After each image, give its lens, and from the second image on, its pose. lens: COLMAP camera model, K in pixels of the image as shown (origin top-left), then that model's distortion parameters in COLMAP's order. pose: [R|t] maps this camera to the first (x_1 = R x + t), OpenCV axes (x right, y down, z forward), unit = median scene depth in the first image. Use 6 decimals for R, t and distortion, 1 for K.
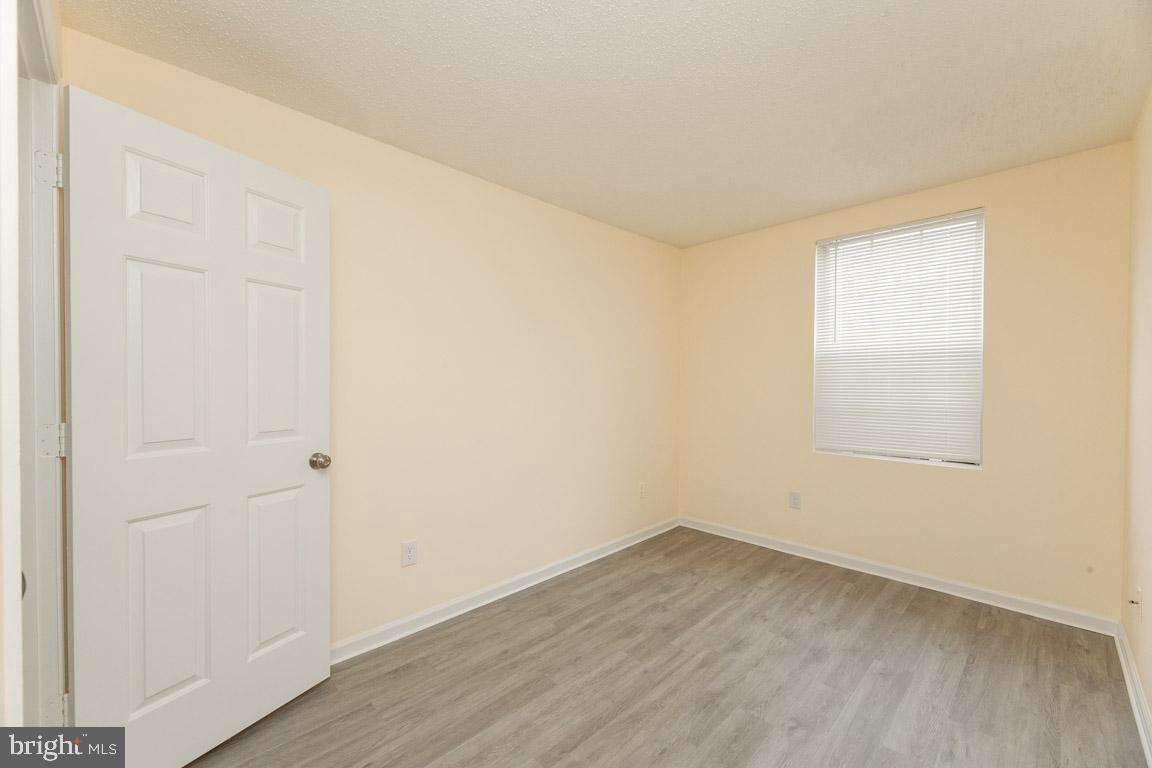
lens RADIAL K [[461.2, 0, 574.3], [0, 461.2, 383.2], [0, 0, 1]] dist [0.003613, -0.002940]
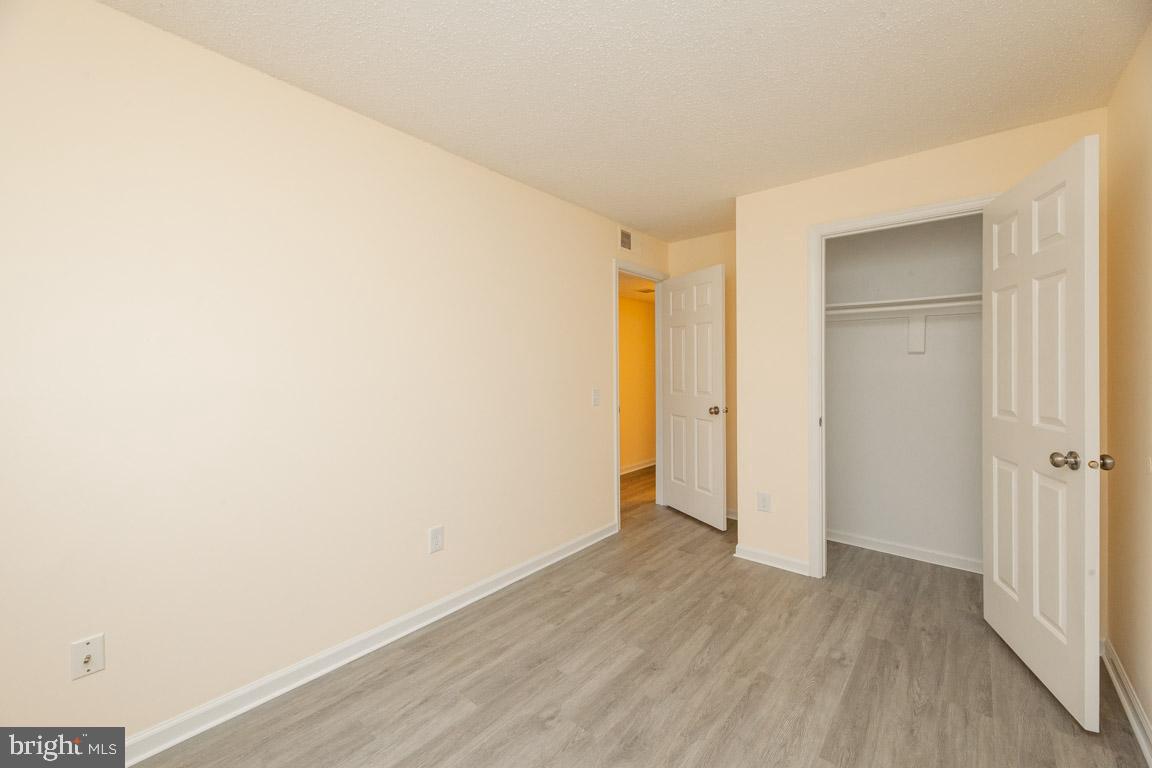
lens RADIAL K [[461.2, 0, 573.9], [0, 461.2, 375.7], [0, 0, 1]] dist [0.003613, -0.002940]
pose [[-0.995746, 0.004277, -0.092041, 0.508118], [0.003454, 0.999953, 0.009090, -0.000845], [0.092075, 0.008733, -0.995714, 1.972533]]
